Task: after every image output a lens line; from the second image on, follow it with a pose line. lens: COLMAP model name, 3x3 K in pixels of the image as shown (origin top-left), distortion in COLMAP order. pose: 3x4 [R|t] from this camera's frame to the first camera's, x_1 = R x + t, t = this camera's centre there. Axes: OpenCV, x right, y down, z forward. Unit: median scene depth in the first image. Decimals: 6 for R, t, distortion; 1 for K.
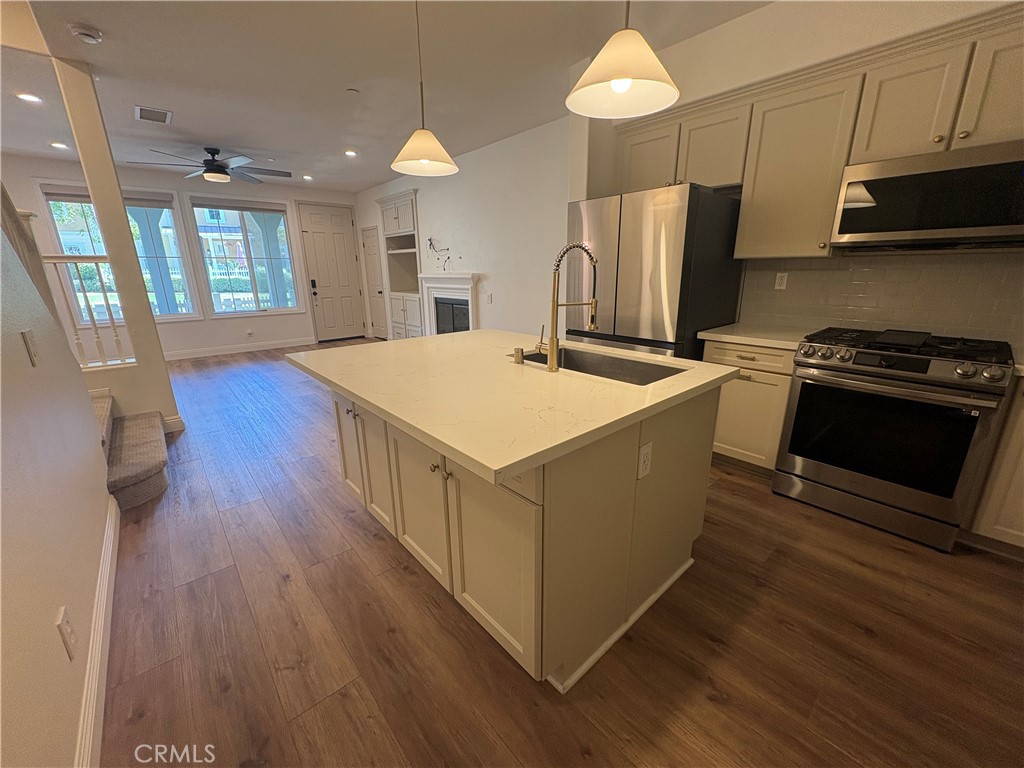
lens RADIAL K [[408.0, 0, 514.7], [0, 408.0, 385.2], [0, 0, 1]] dist [0.001586, 0.000178]
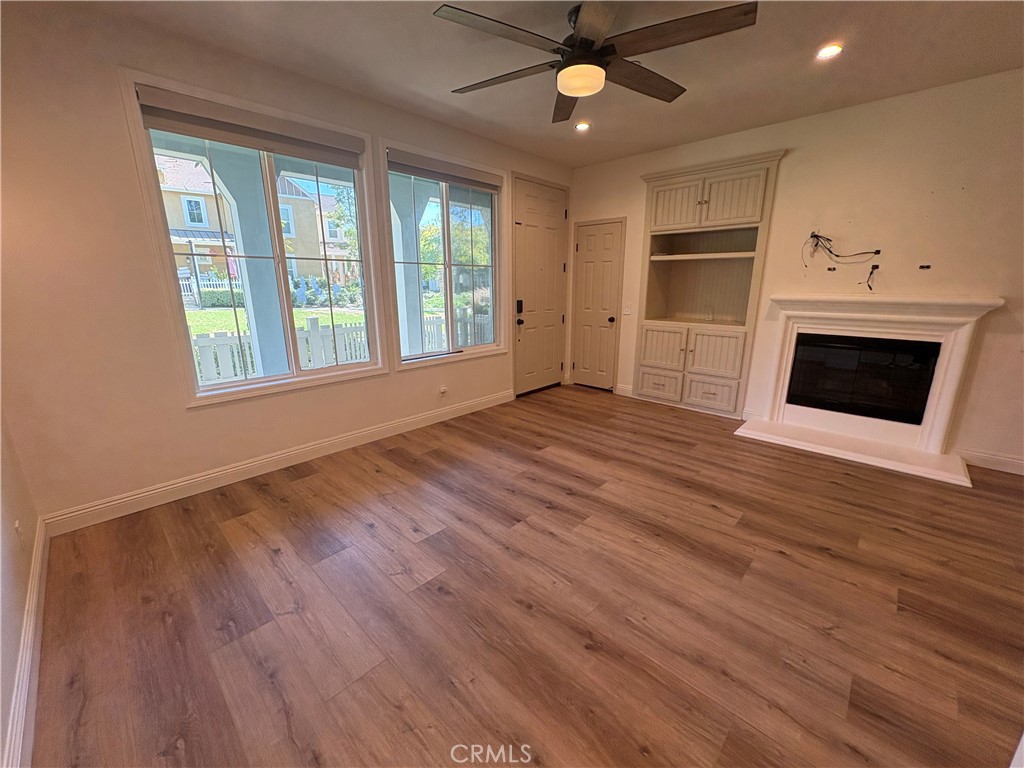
lens RADIAL K [[408.0, 0, 514.7], [0, 408.0, 385.2], [0, 0, 1]] dist [0.001586, 0.000178]
pose [[0.996015, -0.011076, 0.088496, -0.597544], [0.014014, 0.999368, -0.032654, -0.114425], [-0.088078, 0.033764, 0.995541, 0.404907]]
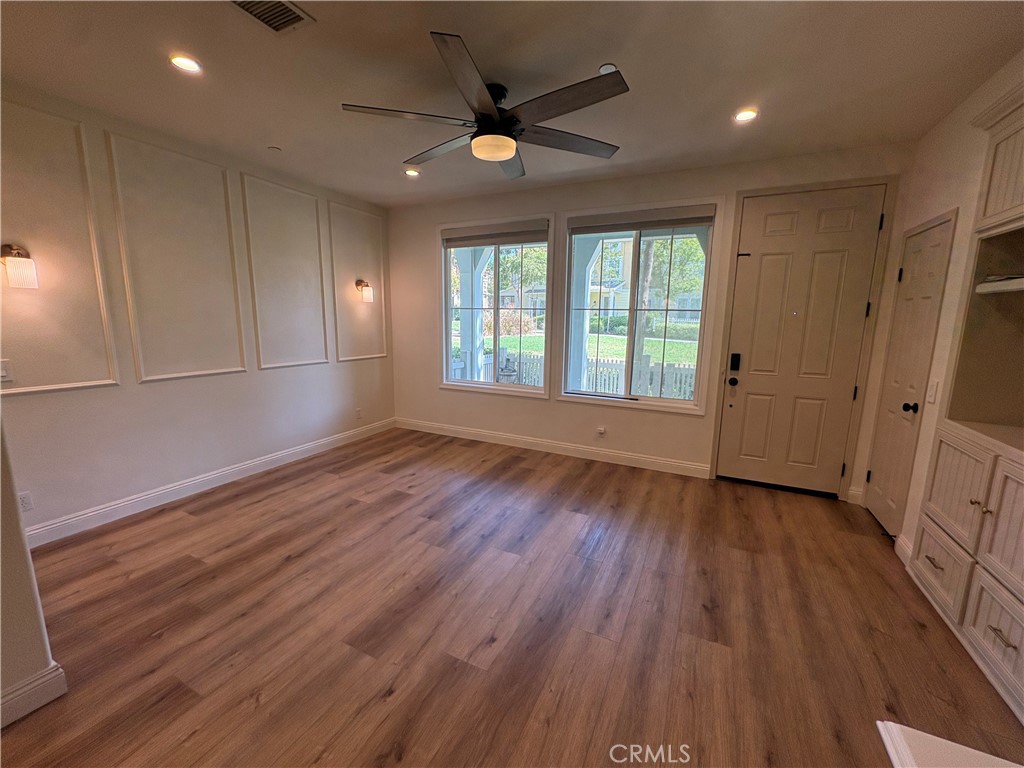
lens RADIAL K [[408.0, 0, 514.7], [0, 408.0, 385.2], [0, 0, 1]] dist [0.001586, 0.000178]
pose [[0.380460, 0.168622, -0.909295, -0.165229], [-0.273665, 0.959729, 0.063470, -0.195415], [0.883379, 0.224695, 0.411284, 0.625485]]
